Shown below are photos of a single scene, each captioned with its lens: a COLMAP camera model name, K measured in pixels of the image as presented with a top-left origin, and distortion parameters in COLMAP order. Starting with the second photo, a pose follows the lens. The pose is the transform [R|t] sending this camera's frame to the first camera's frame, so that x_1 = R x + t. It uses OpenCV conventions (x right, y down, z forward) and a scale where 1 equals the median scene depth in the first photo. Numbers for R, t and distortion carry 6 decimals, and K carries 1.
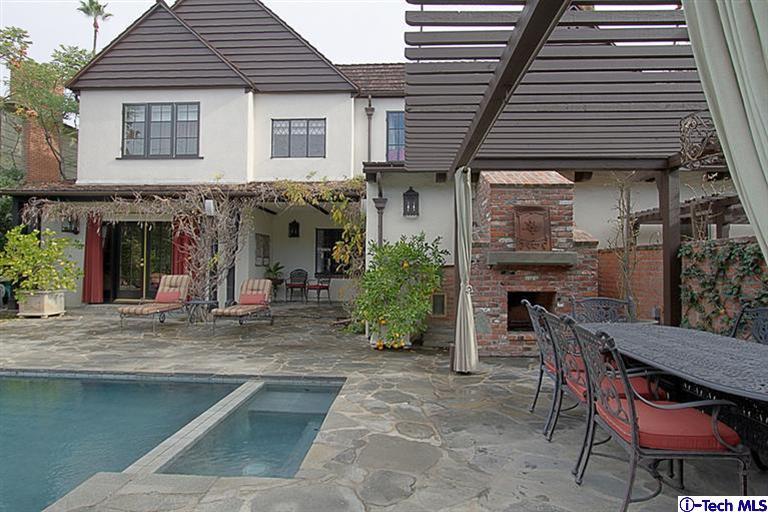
lens RADIAL K [[379.1, 0, 387.0], [0, 379.1, 256.5], [0, 0, 1]] dist [0.000235, 0.000595]
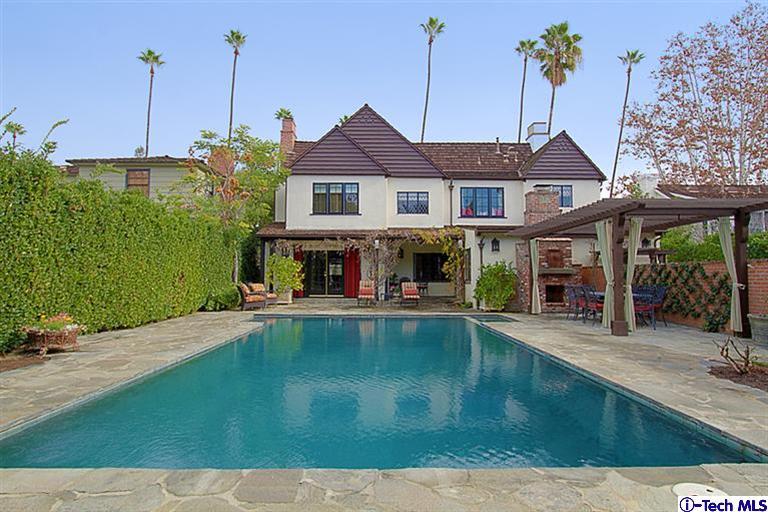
lens RADIAL K [[379.1, 0, 387.0], [0, 379.1, 256.5], [0, 0, 1]] dist [0.000235, 0.000595]
pose [[0.998206, -0.000314, 0.059873, -0.469773], [0.002181, 0.999513, -0.031117, -0.009444], [-0.059834, 0.031191, 0.997721, -0.758165]]
